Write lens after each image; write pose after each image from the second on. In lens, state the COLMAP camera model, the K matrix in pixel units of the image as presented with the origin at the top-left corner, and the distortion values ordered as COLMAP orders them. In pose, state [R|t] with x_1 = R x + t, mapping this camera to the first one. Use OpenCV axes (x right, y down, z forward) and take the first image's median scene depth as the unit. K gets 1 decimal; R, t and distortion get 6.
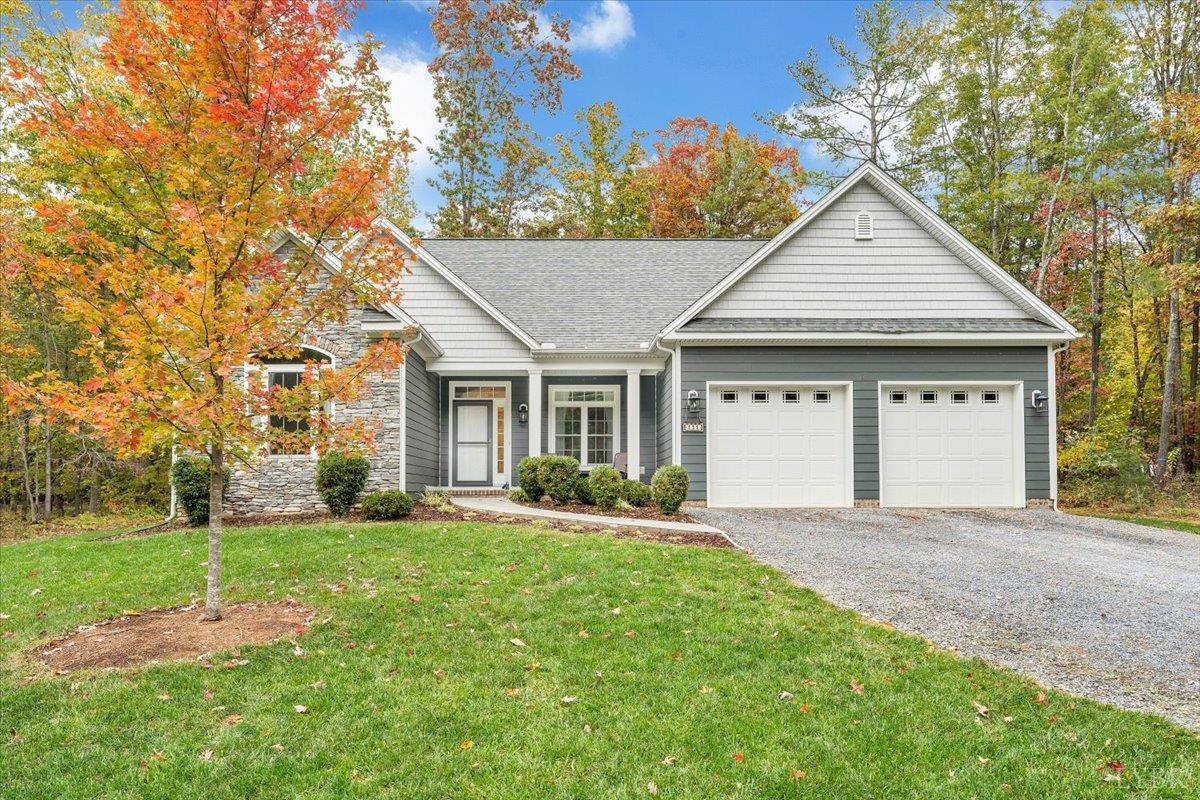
lens RADIAL K [[787.0, 0, 584.1], [0, 787.0, 465.9], [0, 0, 1]] dist [0.000066, -0.001702]
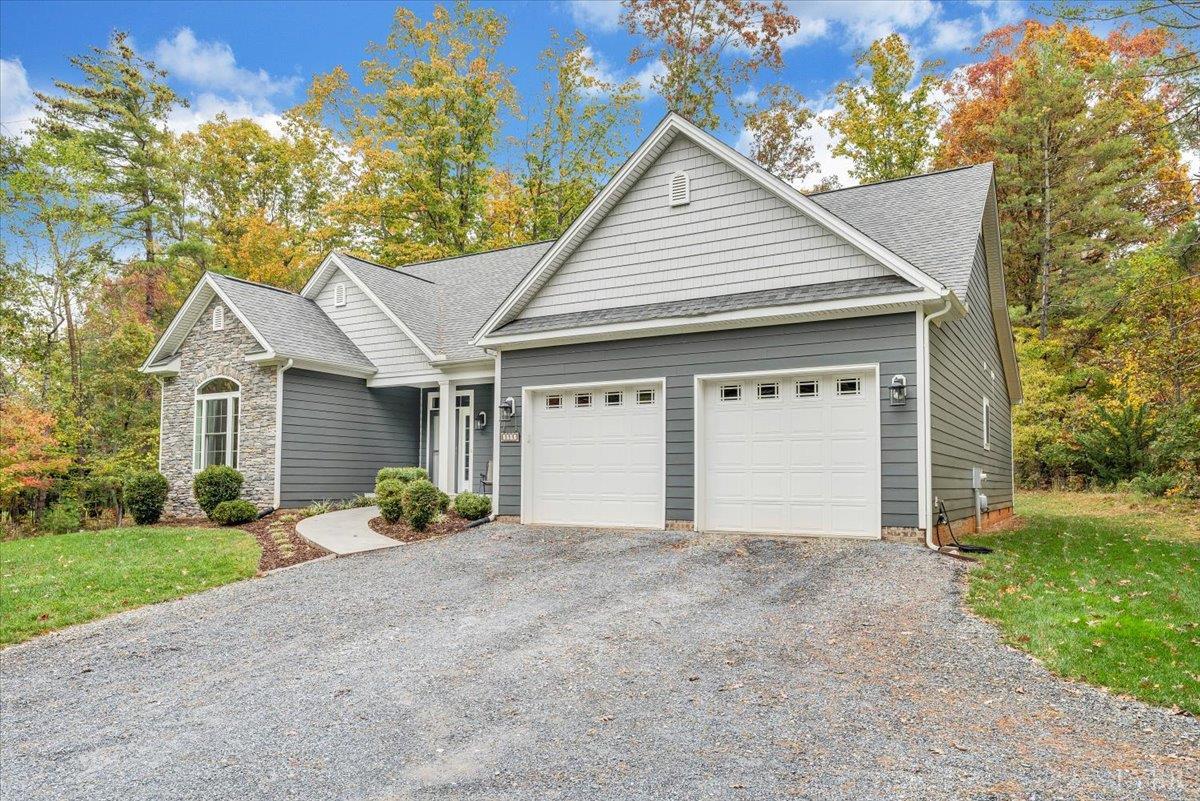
lens RADIAL K [[827.0, 0, 597.0], [0, 827.0, 445.0], [0, 0, 1]] dist [0.002560, -0.000090]
pose [[0.849776, -0.016112, -0.526898, 0.745189], [0.010305, 0.999850, -0.013955, -0.024417], [0.527044, 0.006429, 0.849814, 0.216598]]
